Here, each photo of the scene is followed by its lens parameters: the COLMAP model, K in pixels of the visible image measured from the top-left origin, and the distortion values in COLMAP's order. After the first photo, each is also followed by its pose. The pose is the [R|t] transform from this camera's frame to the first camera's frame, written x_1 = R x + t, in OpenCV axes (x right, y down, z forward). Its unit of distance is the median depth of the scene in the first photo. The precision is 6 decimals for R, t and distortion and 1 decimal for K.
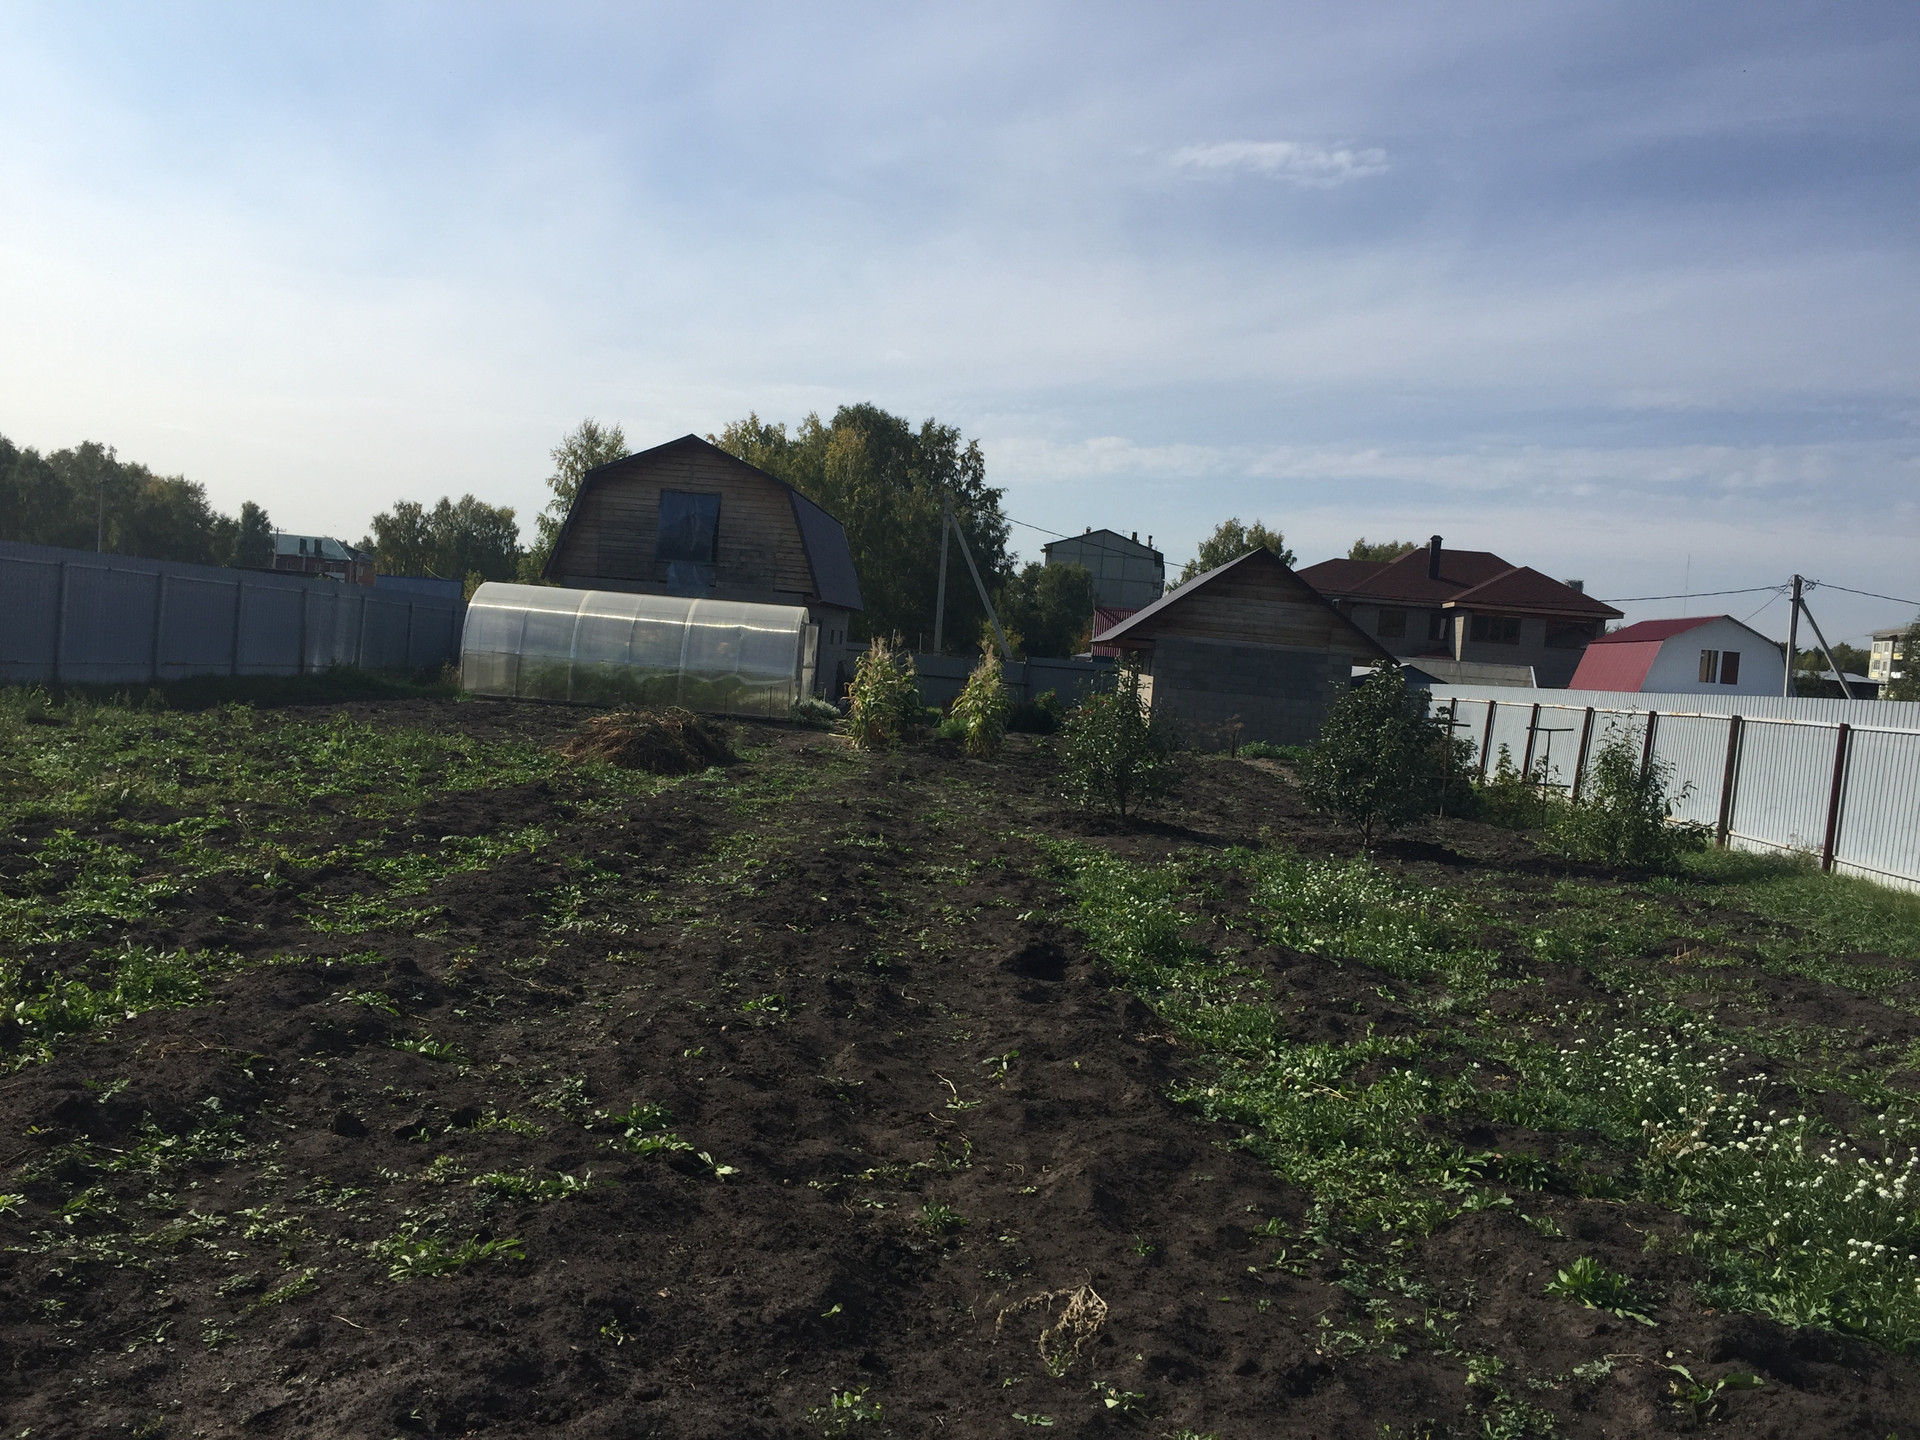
lens RADIAL K [[1637.9, 0, 960.0], [0, 1637.9, 720.0], [0, 0, 1]] dist [0.092428, -0.132405]
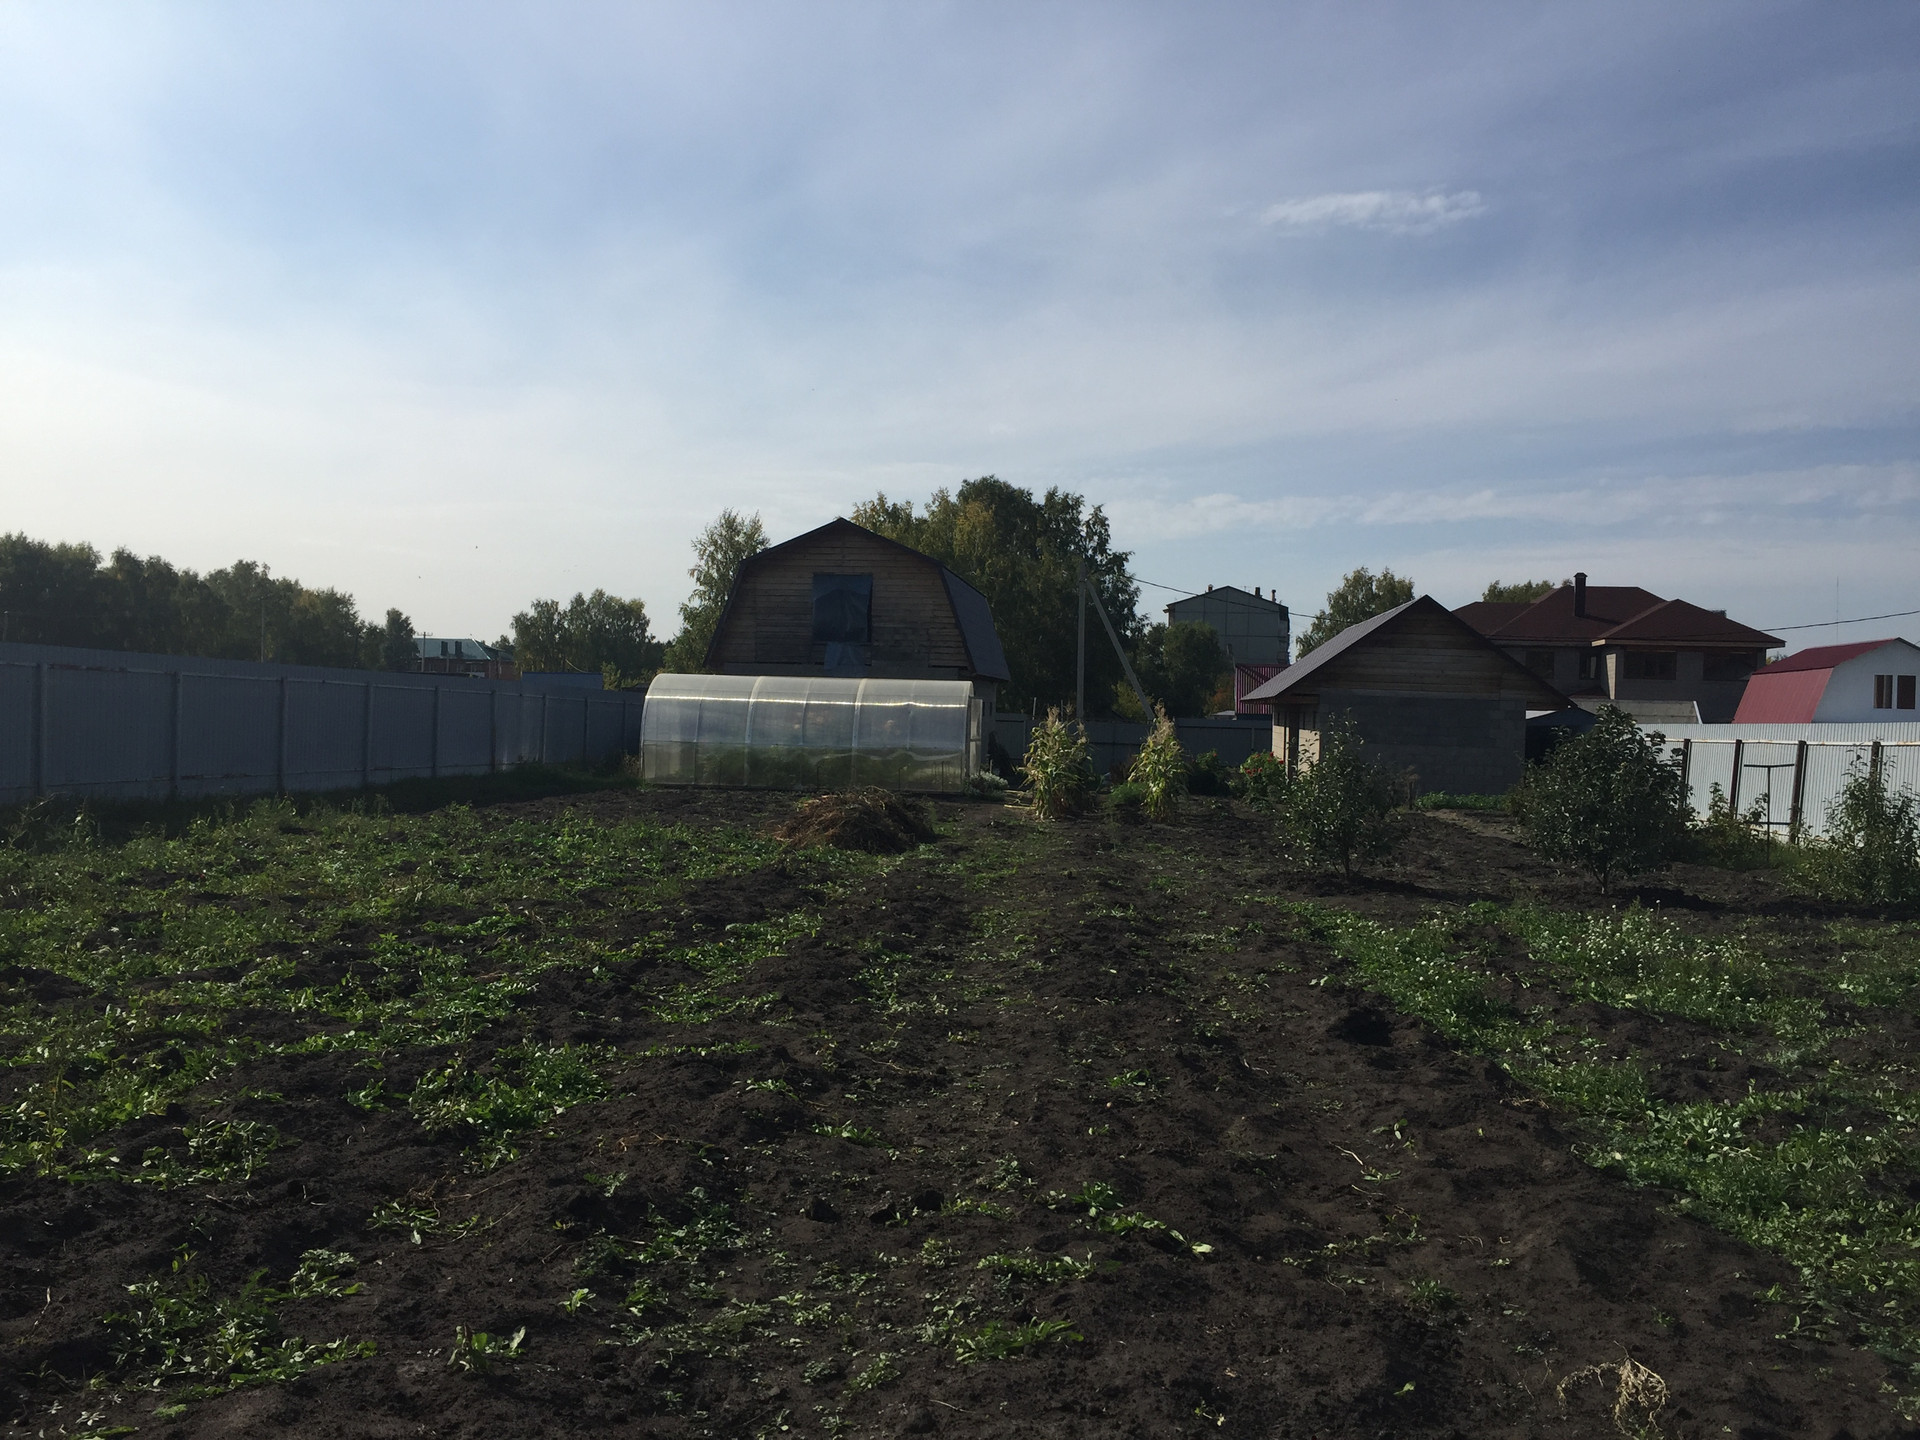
lens RADIAL K [[1637.9, 0, 960.0], [0, 1637.9, 720.0], [0, 0, 1]] dist [0.092428, -0.132405]
pose [[0.996034, -0.052221, -0.072032, -0.053757], [0.049200, 0.997859, -0.043093, -0.003047], [0.074128, 0.039378, 0.996471, -0.006602]]
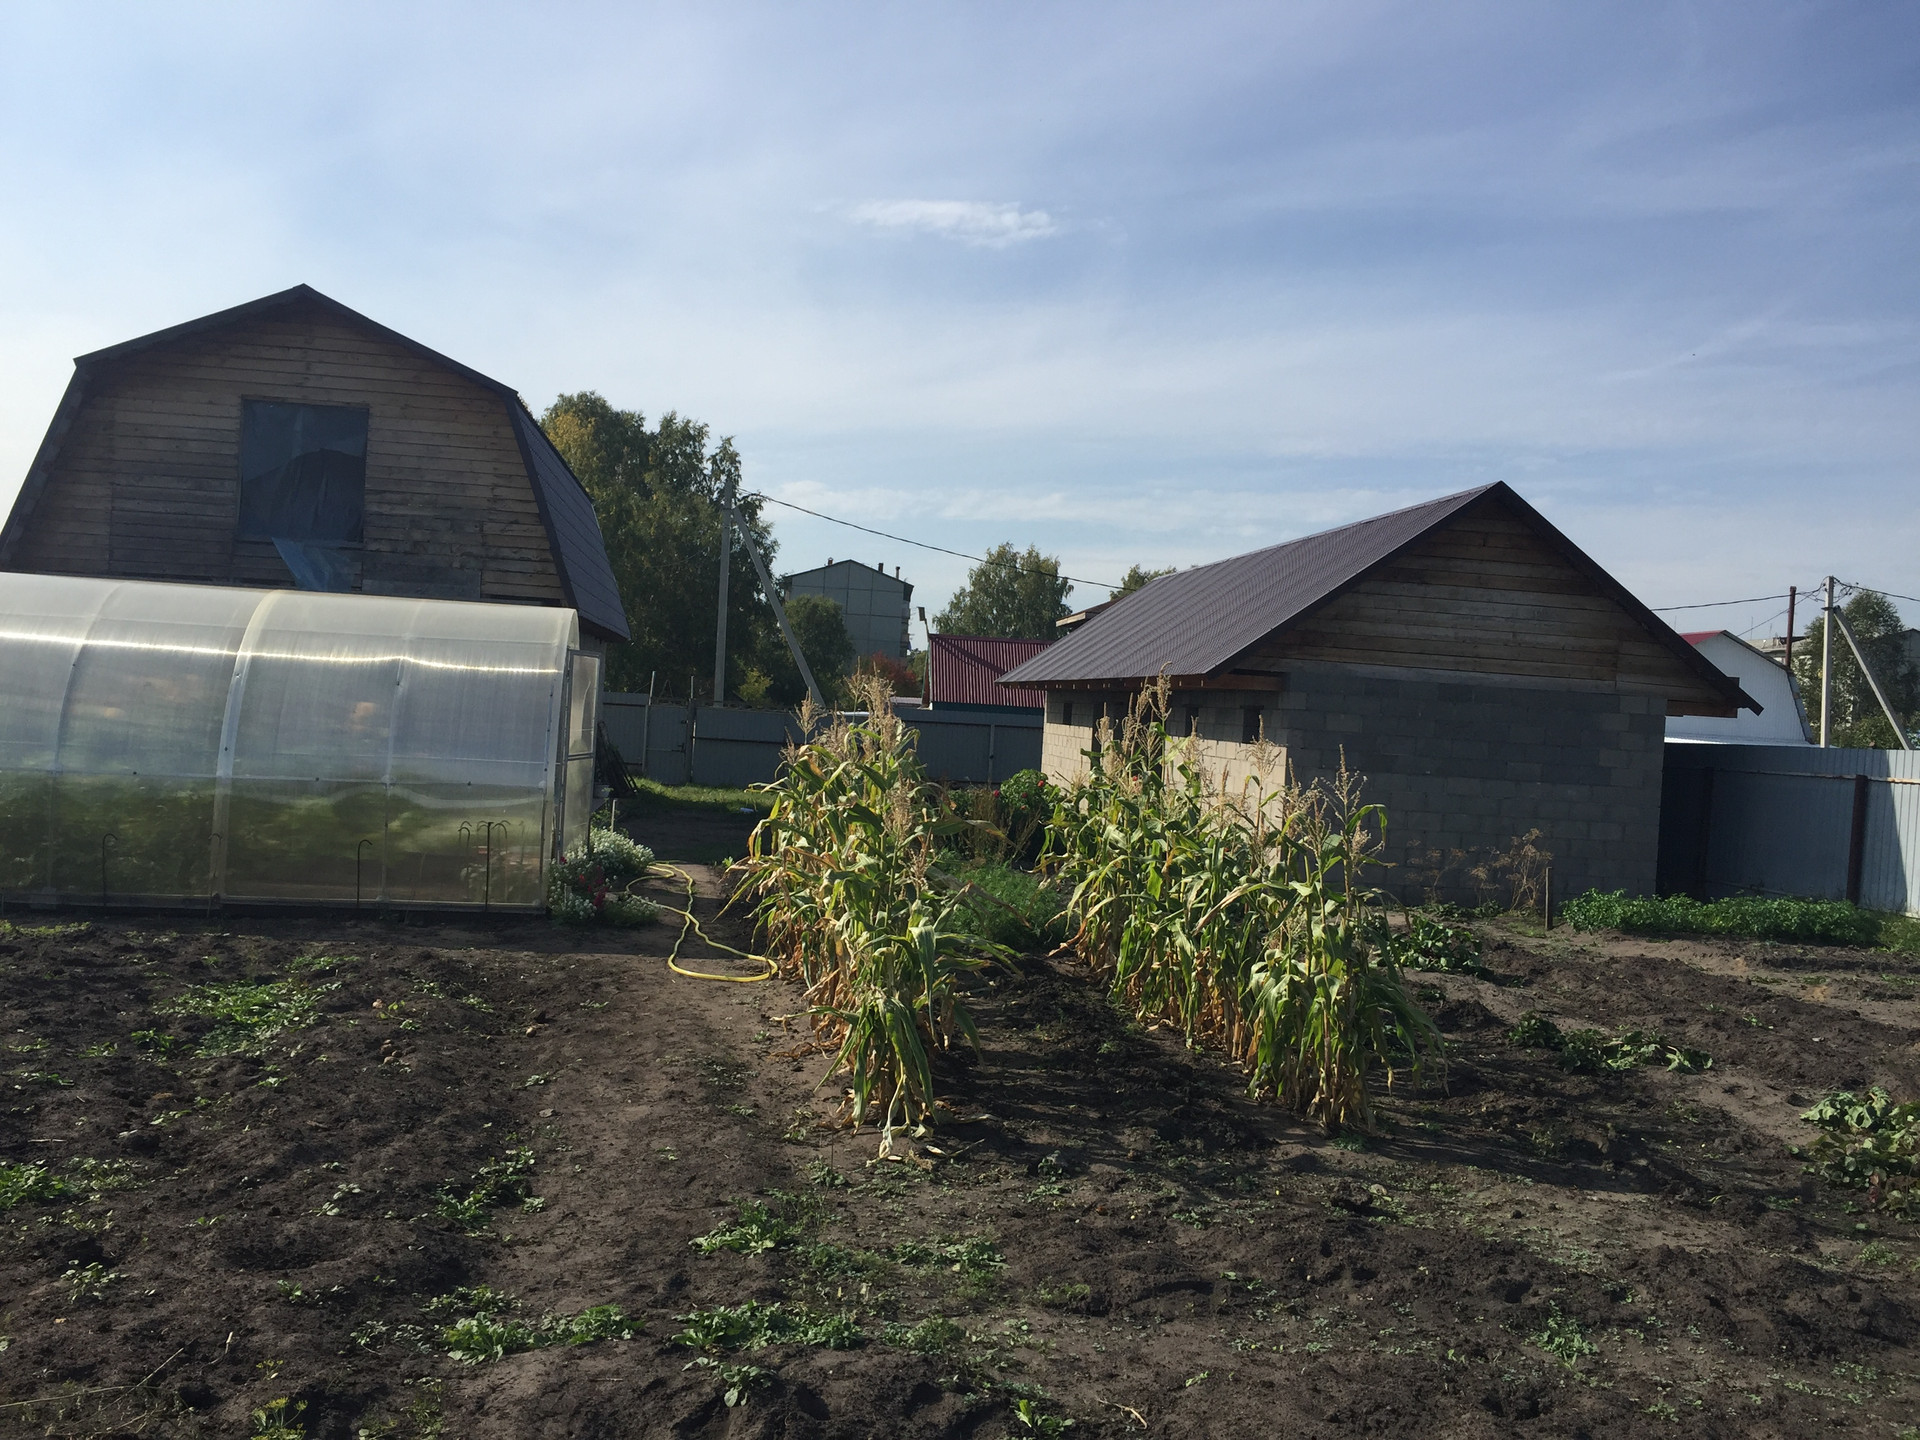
lens RADIAL K [[1594.0, 0, 960.0], [0, 1594.0, 720.0], [0, 0, 1]] dist [0.005731, 0.004615]
pose [[0.982926, -0.027781, 0.181892, -0.135330], [0.032319, 0.999235, -0.022035, -0.056252], [-0.181140, 0.027537, 0.983072, 1.128143]]
